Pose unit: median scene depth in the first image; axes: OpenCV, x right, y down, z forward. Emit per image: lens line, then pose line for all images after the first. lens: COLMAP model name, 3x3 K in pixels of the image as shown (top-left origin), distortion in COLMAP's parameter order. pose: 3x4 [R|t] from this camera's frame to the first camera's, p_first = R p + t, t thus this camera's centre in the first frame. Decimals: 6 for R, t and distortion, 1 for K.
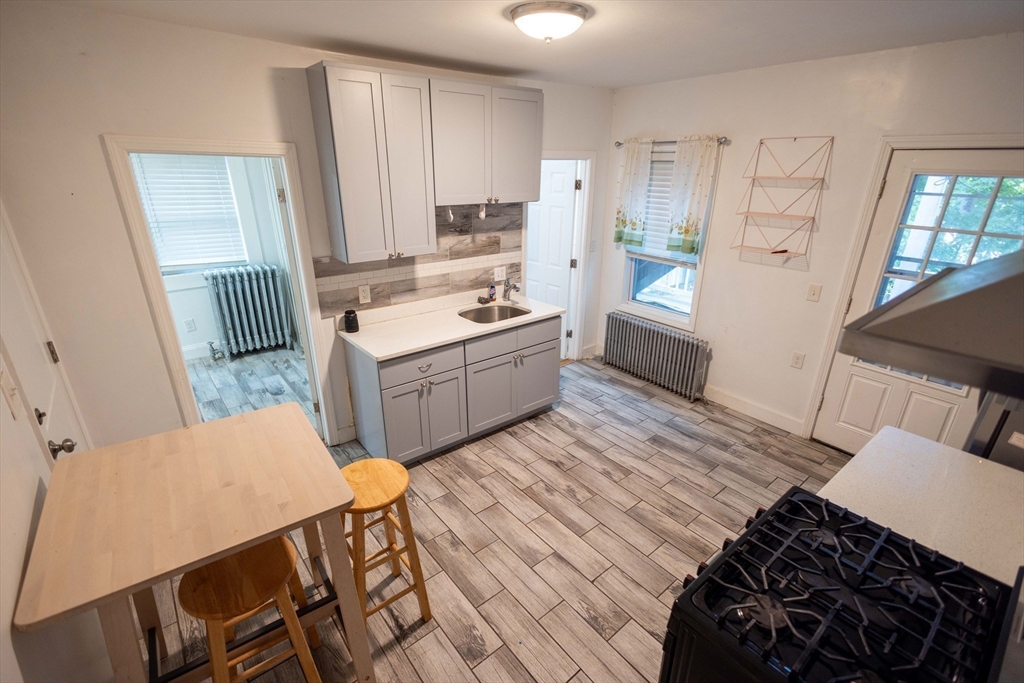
lens RADIAL K [[468.7, 0, 511.5], [0, 468.7, 345.6], [0, 0, 1]] dist [0.013889, -0.000178]
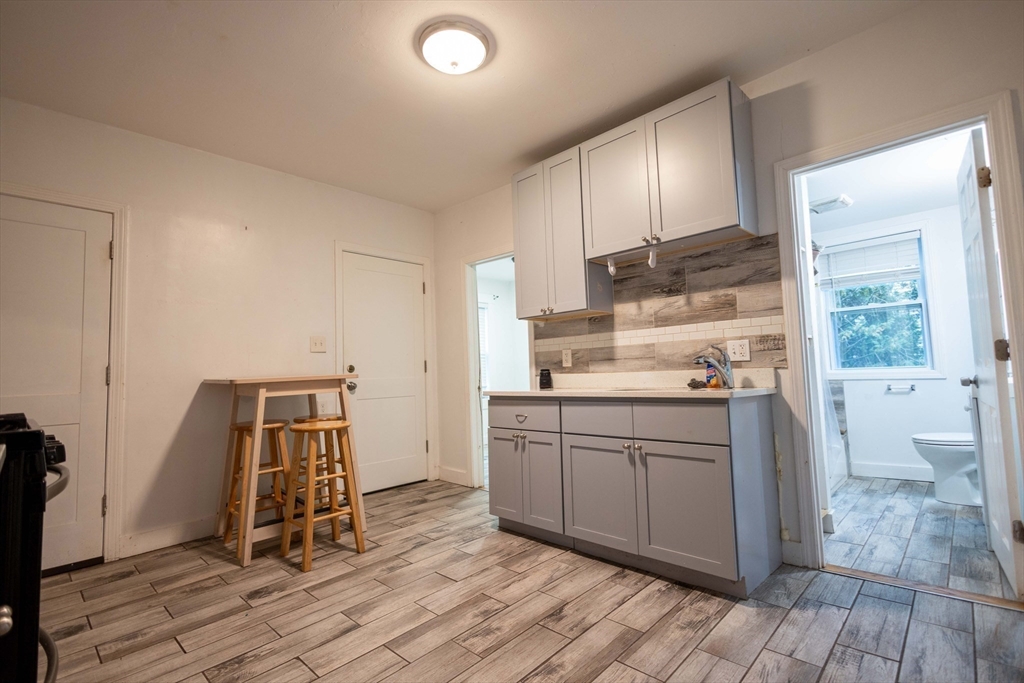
lens RADIAL K [[464.5, 0, 512.0], [0, 464.5, 341.5], [0, 0, 1]] dist [0.008470, -0.000720]
pose [[0.126853, -0.080525, -0.988648, 0.643653], [-0.330531, 0.936305, -0.118672, 0.017175], [0.935231, 0.341833, 0.092157, 0.722804]]
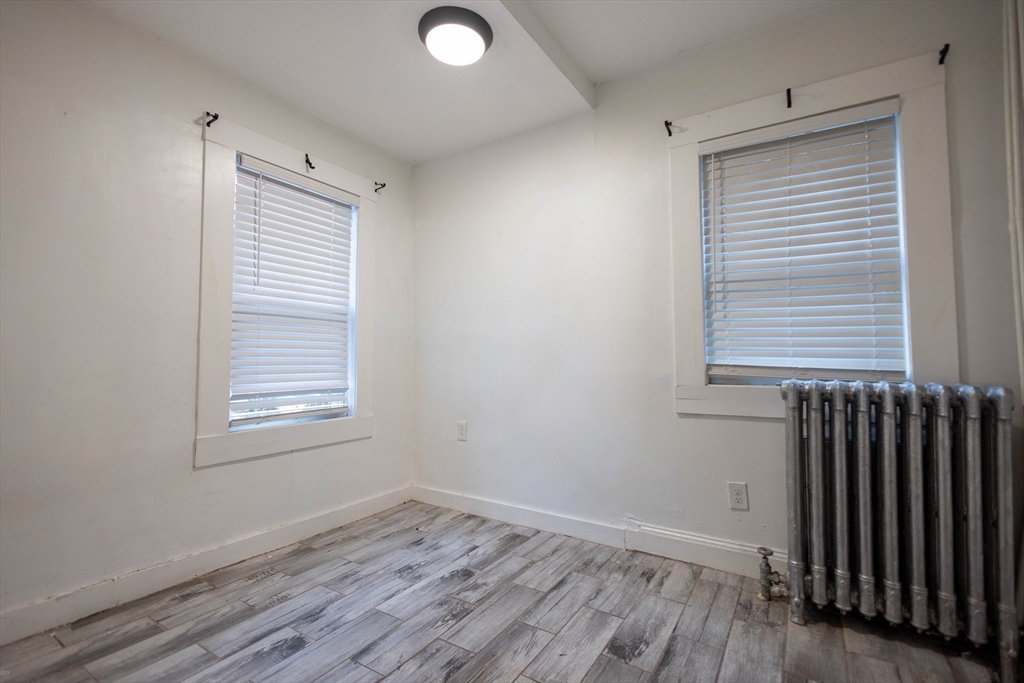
lens RADIAL K [[464.5, 0, 512.0], [0, 464.5, 341.5], [0, 0, 1]] dist [0.008470, -0.000720]
pose [[0.323125, -0.046554, -0.945210, -0.433911], [-0.345187, 0.924179, -0.163522, -0.045170], [0.881156, 0.379112, 0.282556, 0.854510]]
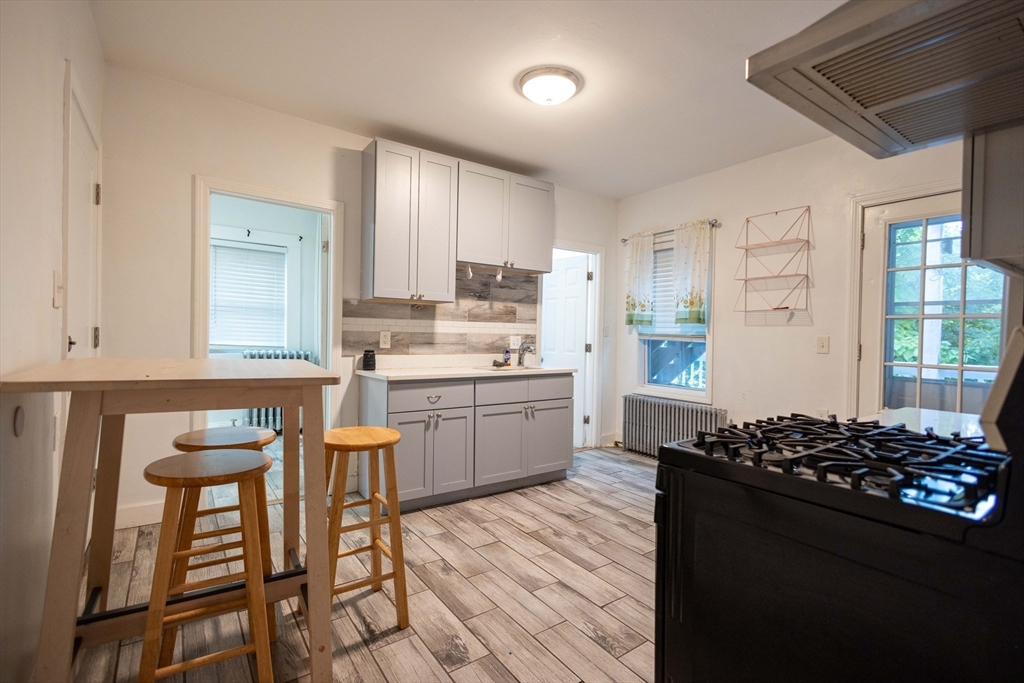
lens RADIAL K [[468.3, 0, 514.4], [0, 468.3, 340.8], [0, 0, 1]] dist [0.011045, -0.000350]
pose [[0.998152, 0.012738, -0.059424, 0.039746], [-0.032922, 0.935224, -0.352521, 0.239663], [0.051084, 0.353826, 0.933915, 0.021053]]
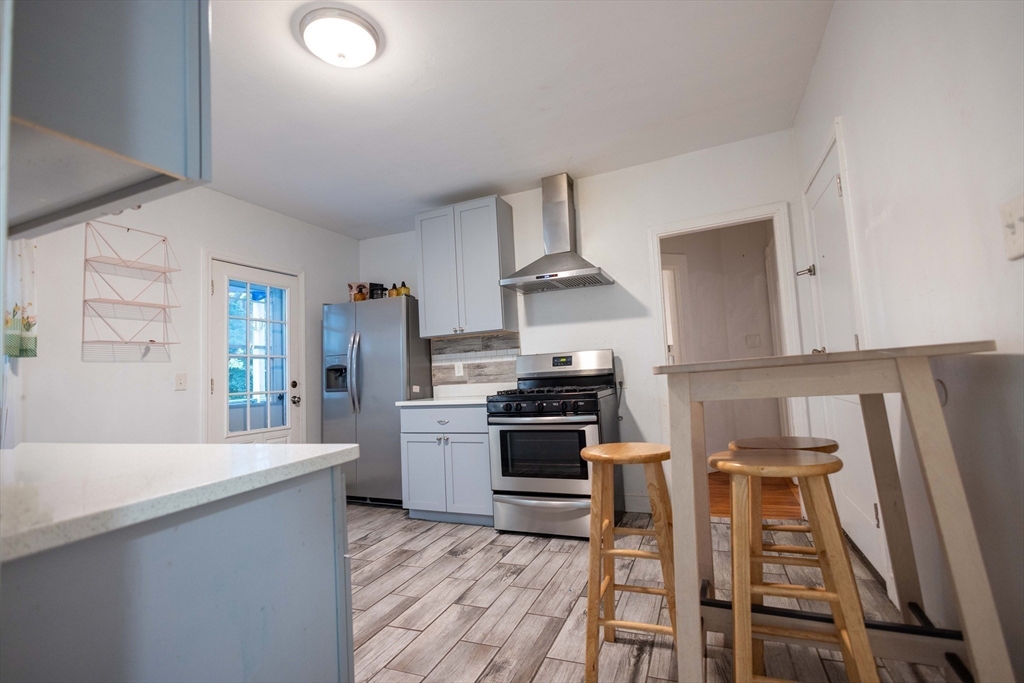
lens RADIAL K [[475.3, 0, 507.9], [0, 475.3, 338.1], [0, 0, 1]] dist [0.011260, 0.000092]
pose [[-0.464079, 0.089995, 0.881210, -0.544392], [0.374157, 0.921636, 0.102922, -0.039733], [-0.802893, 0.377475, -0.461384, 0.821102]]
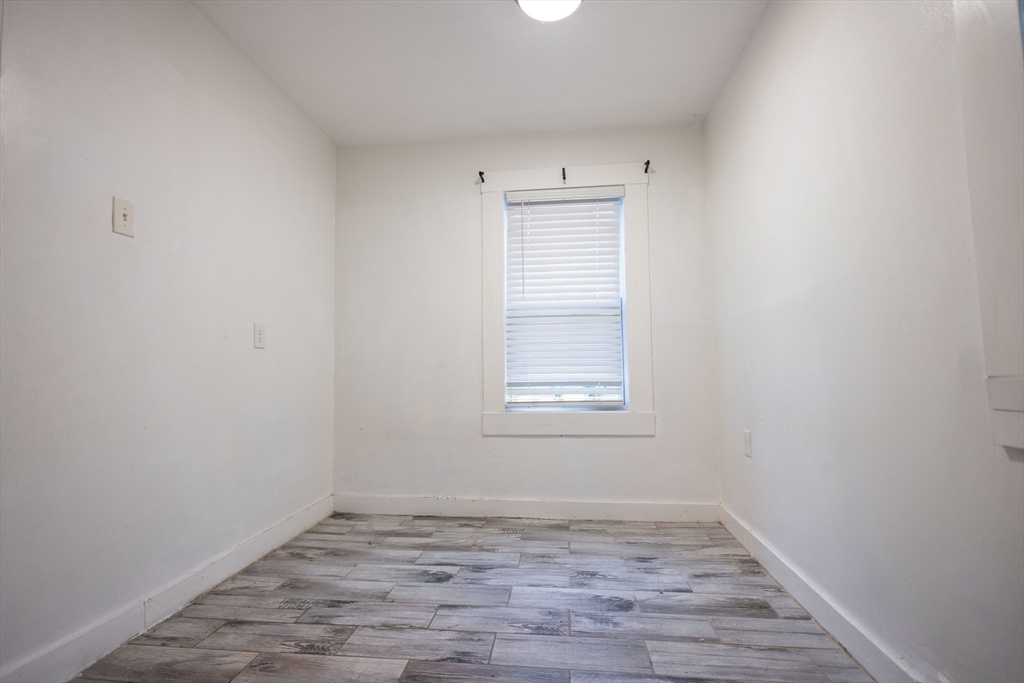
lens RADIAL K [[468.3, 0, 514.4], [0, 468.3, 340.8], [0, 0, 1]] dist [0.011045, -0.000350]
pose [[-0.709266, -0.045697, -0.703459, -0.600904], [-0.253108, 0.947864, 0.193625, -0.181998], [0.657935, 0.315383, -0.683853, 1.277227]]
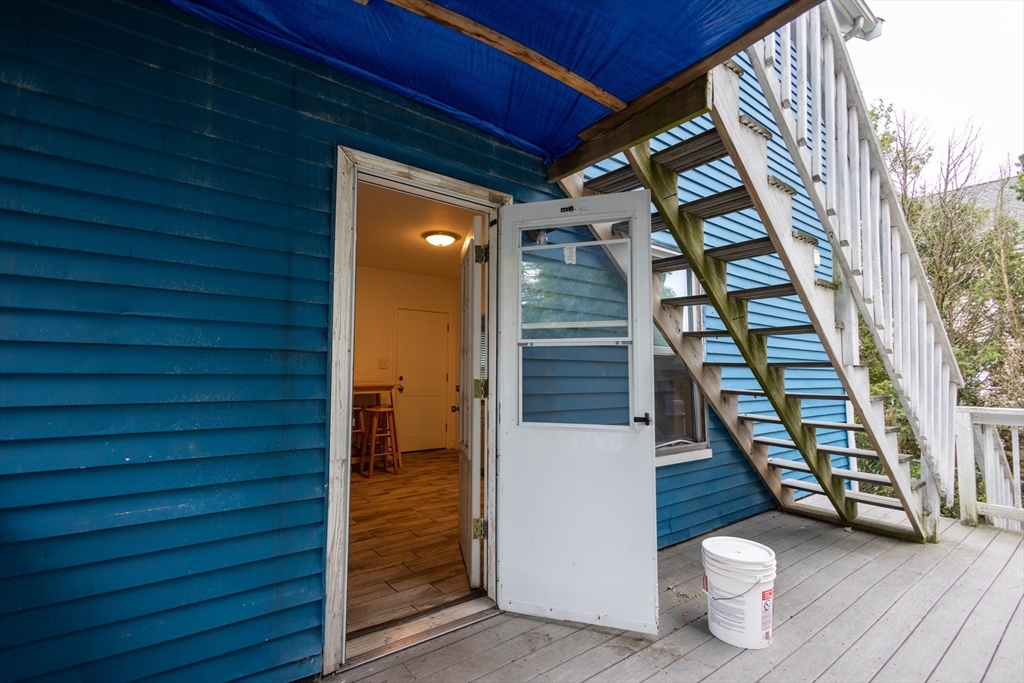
lens RADIAL K [[468.3, 0, 514.4], [0, 468.3, 340.8], [0, 0, 1]] dist [0.011045, -0.000350]
pose [[-0.022983, -0.073310, -0.997044, 1.372710], [-0.375854, 0.924777, -0.059333, -0.123541], [0.926394, 0.373380, -0.048808, 0.946383]]
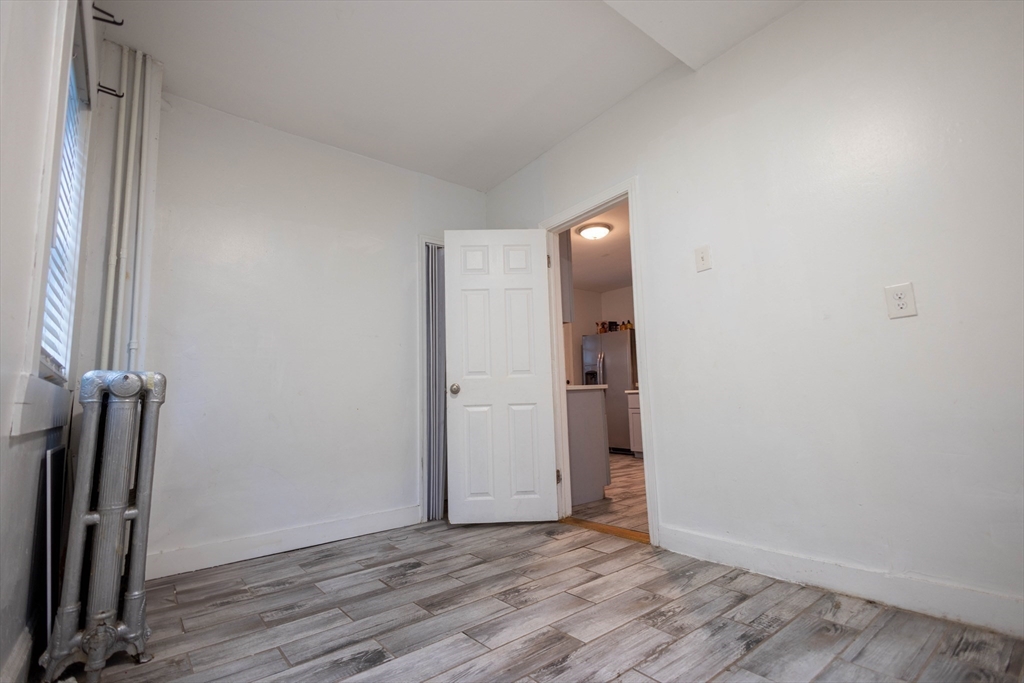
lens RADIAL K [[468.3, 0, 514.4], [0, 468.3, 340.8], [0, 0, 1]] dist [0.011045, -0.000350]
pose [[0.001711, 0.123851, 0.992299, -1.303315], [0.397363, 0.910512, -0.114328, -0.034144], [-0.917660, 0.394499, -0.047656, 0.988822]]
